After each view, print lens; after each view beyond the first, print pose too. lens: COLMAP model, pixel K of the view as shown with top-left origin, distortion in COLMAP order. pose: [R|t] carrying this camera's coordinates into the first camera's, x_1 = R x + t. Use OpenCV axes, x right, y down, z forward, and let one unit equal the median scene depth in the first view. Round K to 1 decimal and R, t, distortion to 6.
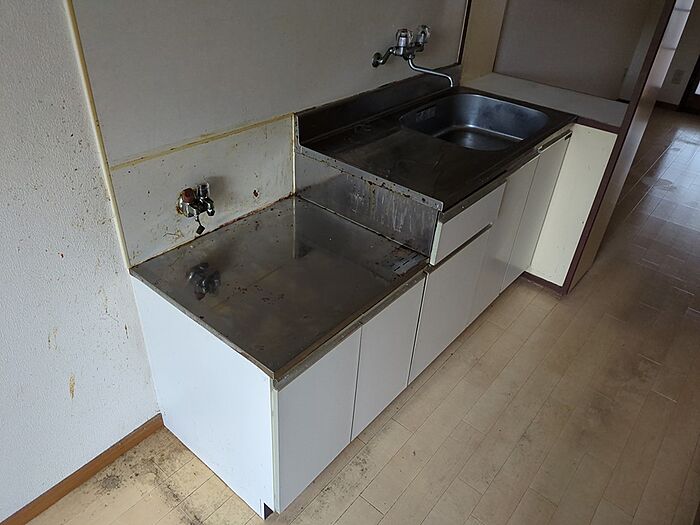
lens RADIAL K [[526.8, 0, 350.0], [0, 526.8, 262.5], [0, 0, 1]] dist [0.055946, -0.063032]
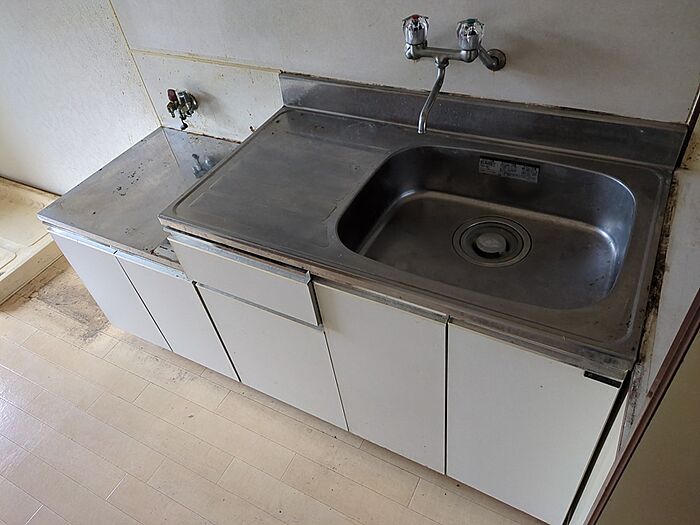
lens RADIAL K [[526.8, 0, 350.0], [0, 526.8, 262.5], [0, 0, 1]] dist [0.055946, -0.063032]
pose [[0.179284, 0.621395, -0.762710, 0.856742], [-0.447092, 0.742051, 0.499469, -0.571102], [0.876337, 0.251455, 0.410858, 0.843532]]
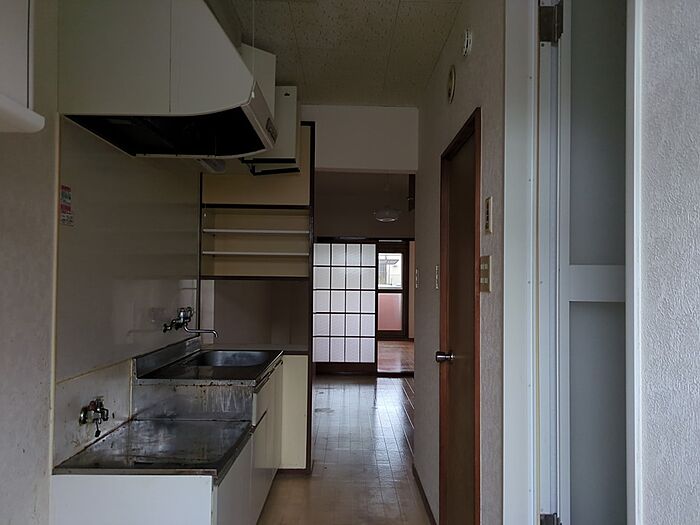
lens RADIAL K [[526.8, 0, 350.0], [0, 526.8, 262.5], [0, 0, 1]] dist [0.055946, -0.063032]
pose [[0.772257, -0.029230, 0.634637, -0.593328], [0.387327, 0.813480, -0.433852, 0.393214], [-0.503583, 0.580858, 0.639537, -0.414060]]
